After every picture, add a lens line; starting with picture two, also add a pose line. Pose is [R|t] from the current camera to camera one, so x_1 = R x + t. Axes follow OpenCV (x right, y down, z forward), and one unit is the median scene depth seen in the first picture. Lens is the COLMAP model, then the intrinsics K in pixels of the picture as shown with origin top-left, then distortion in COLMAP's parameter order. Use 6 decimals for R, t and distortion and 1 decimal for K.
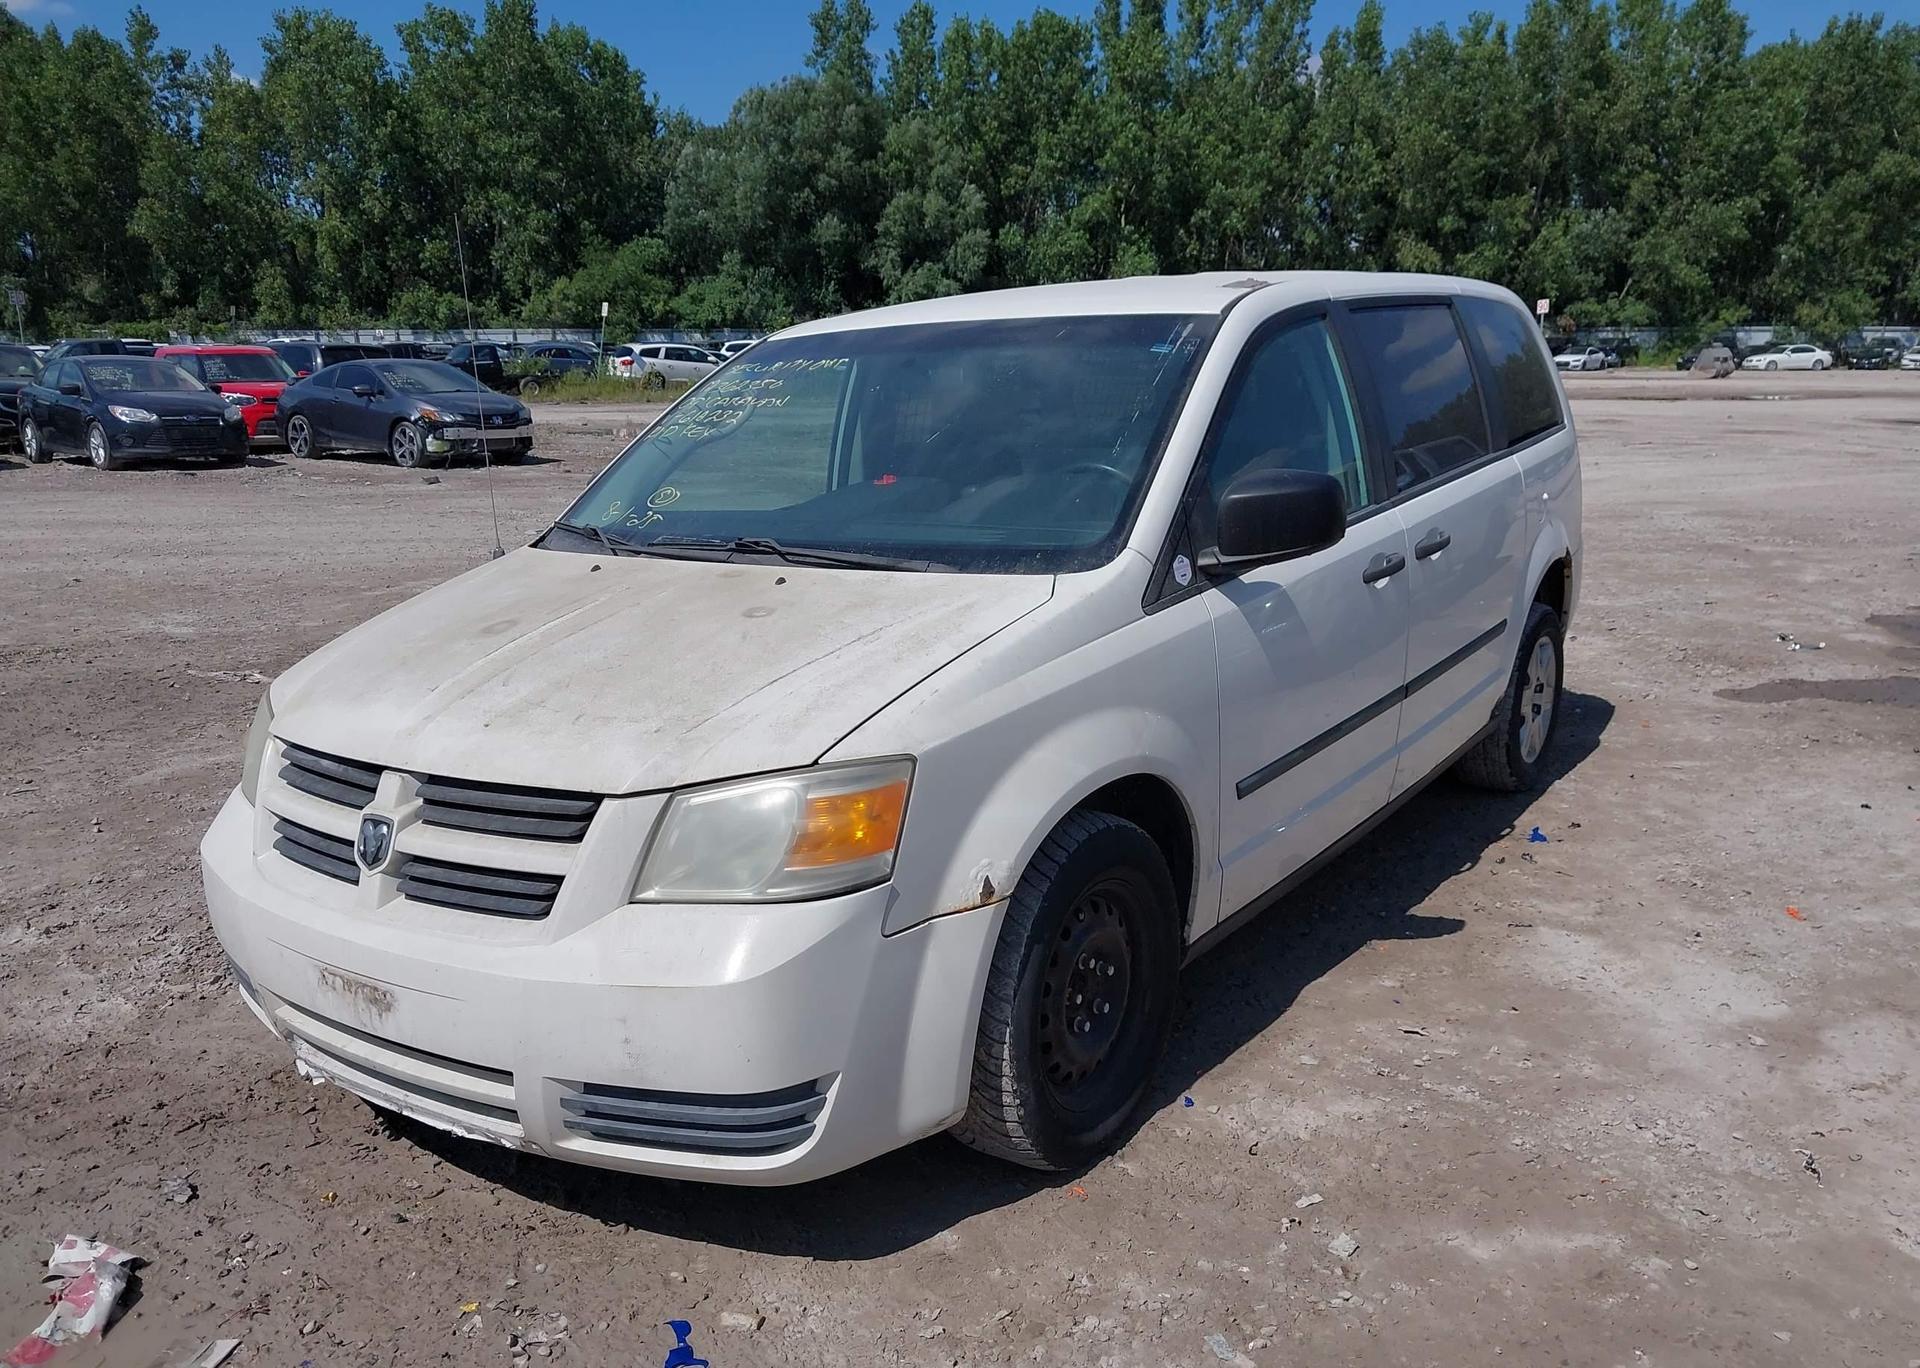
lens RADIAL K [[1568.2, 0, 958.0], [0, 1568.2, 759.6], [0, 0, 1]] dist [-0.007643, 0.014654]
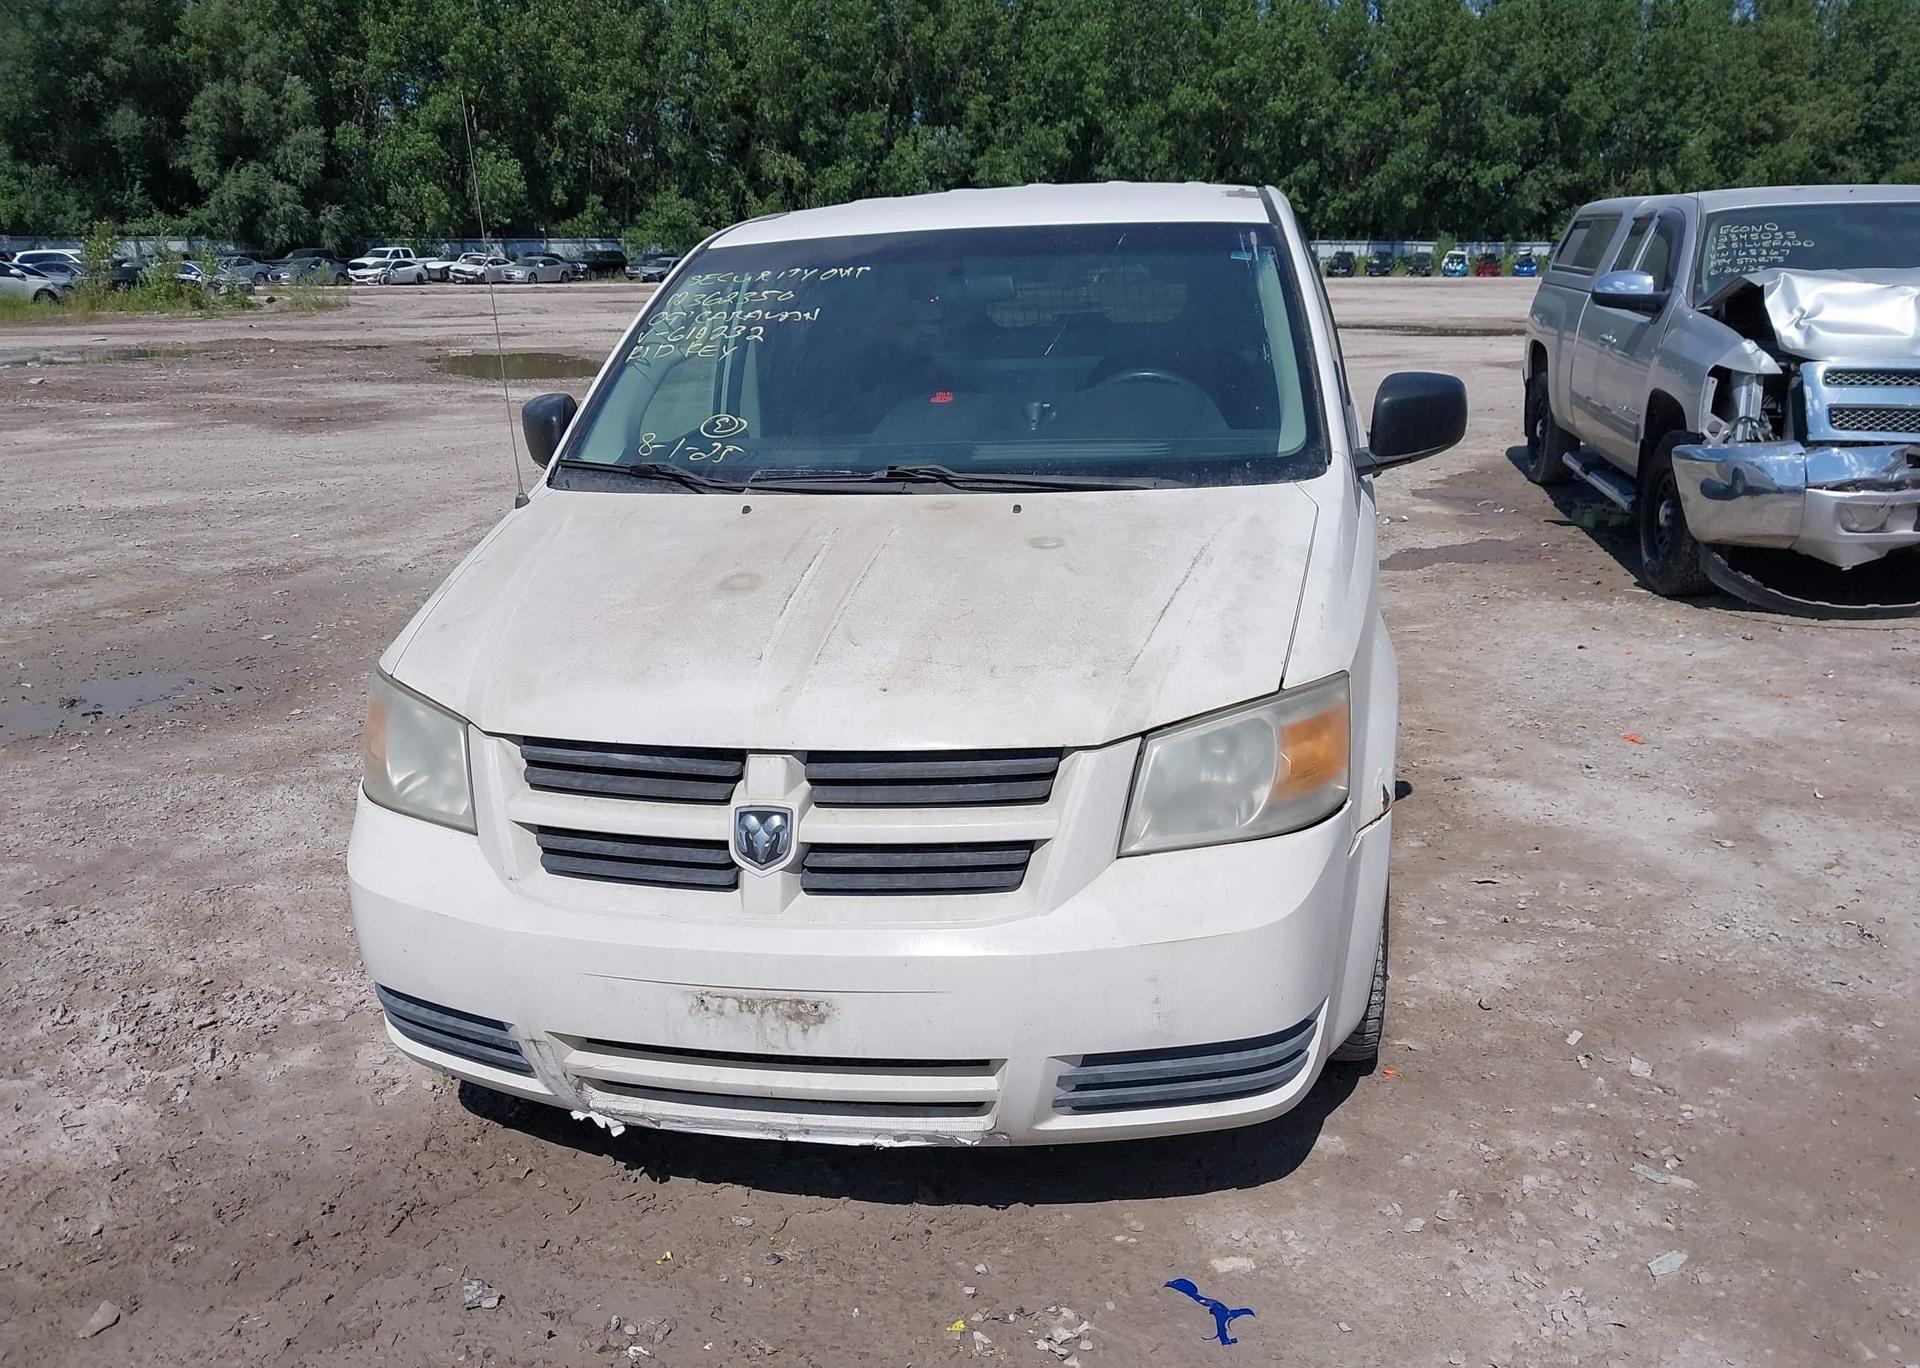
lens RADIAL K [[1544.6, 0, 1007.2], [0, 1544.6, 749.0], [0, 0, 1]] dist [-0.003843, 0.006734]
pose [[0.914870, -0.121427, 0.385057, -0.390989], [0.101876, 0.992270, 0.070858, -0.028861], [-0.390685, -0.025598, 0.920168, 0.112396]]
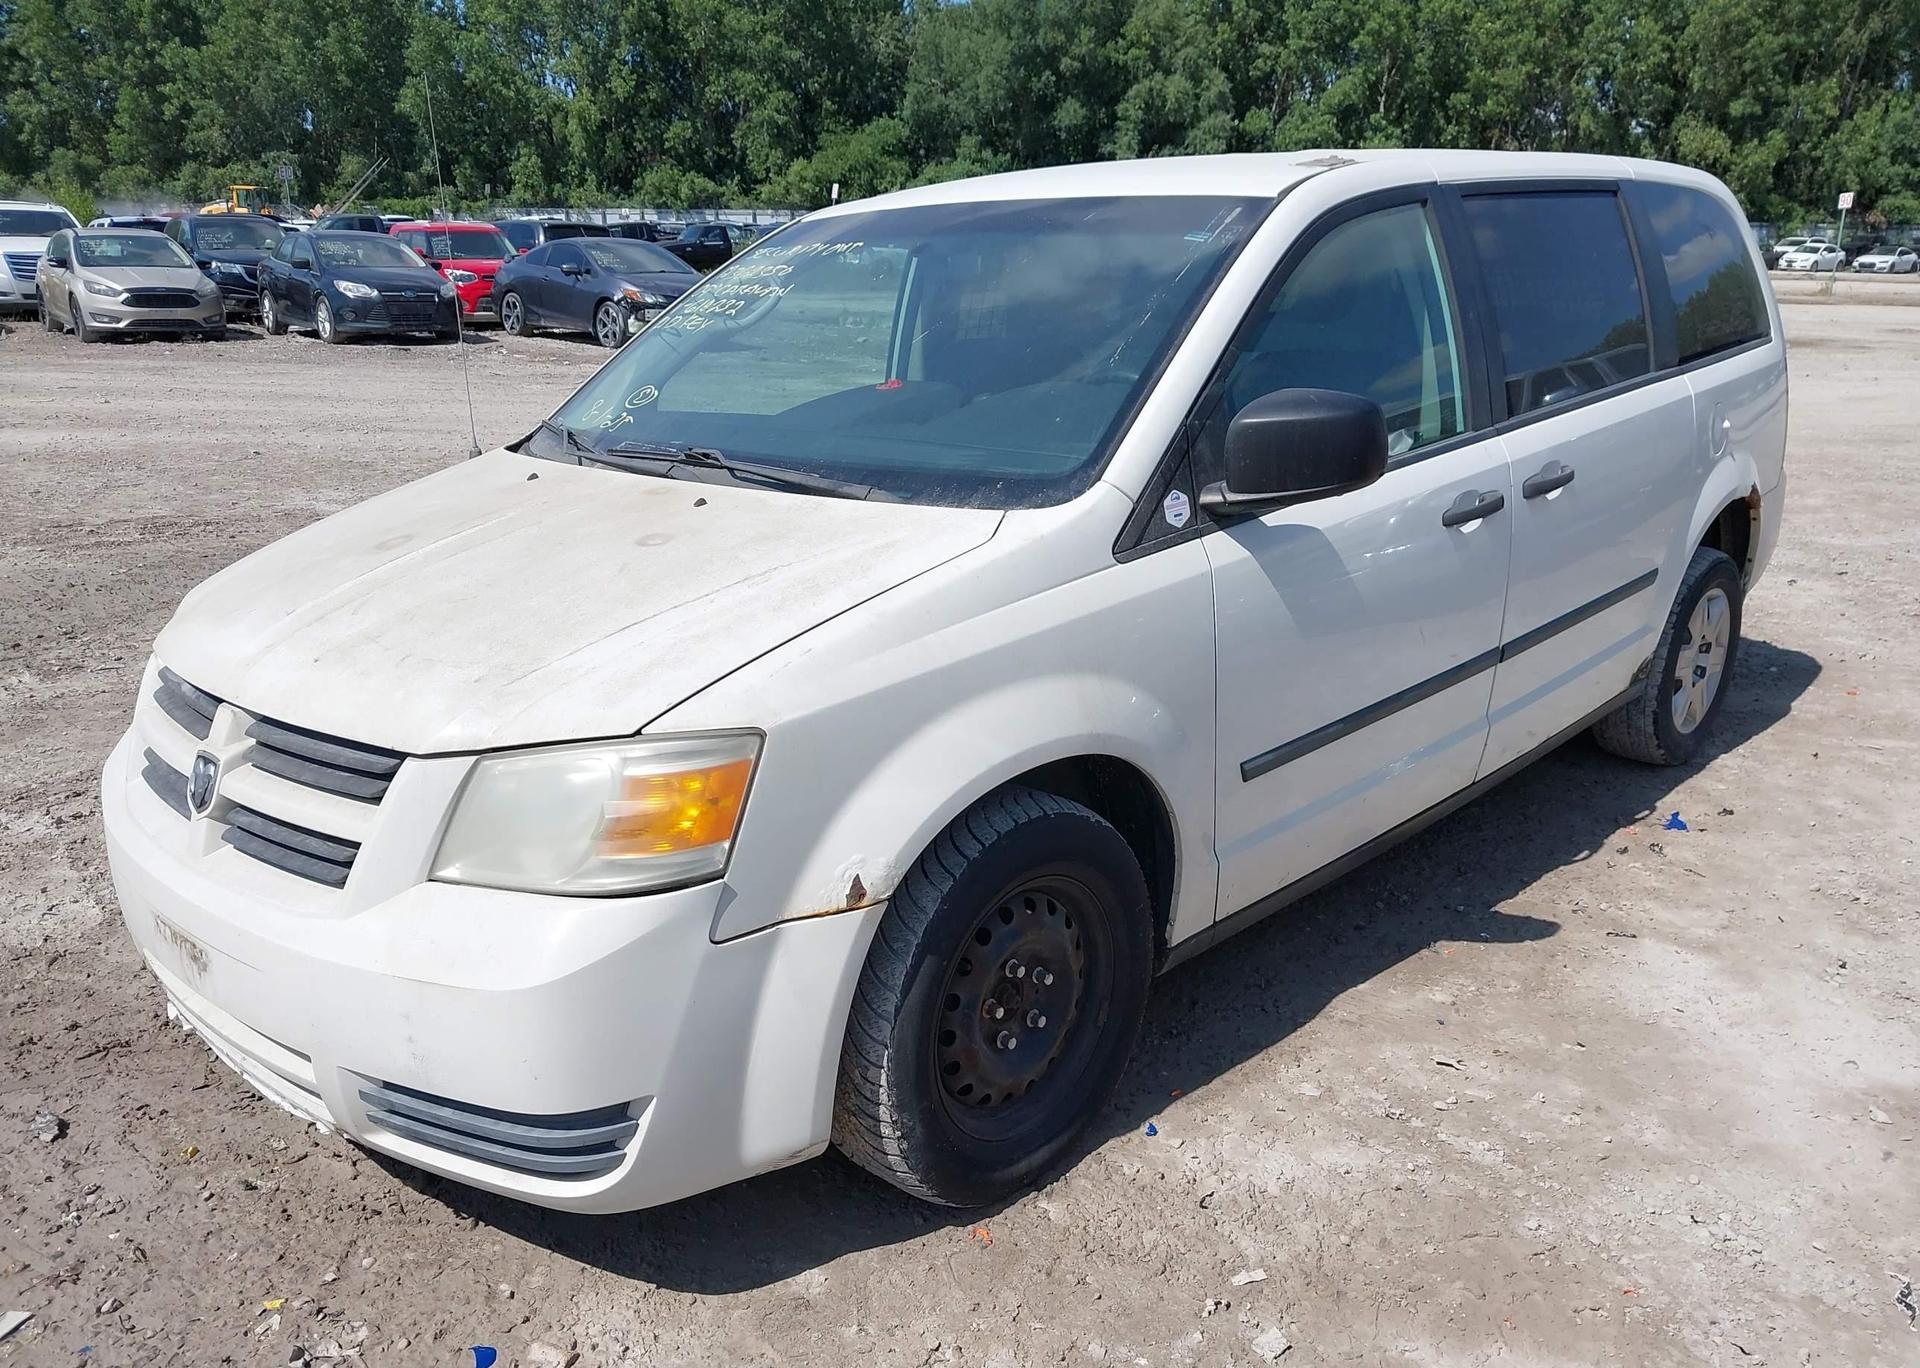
lens RADIAL K [[1544.6, 0, 964.1], [0, 1544.6, 758.1], [0, 0, 1]] dist [-0.003843, 0.006734]
pose [[0.987549, 0.064709, -0.143387, 0.125999], [-0.054580, 0.995802, 0.073484, -0.034328], [0.147540, -0.064743, 0.986935, 0.131160]]
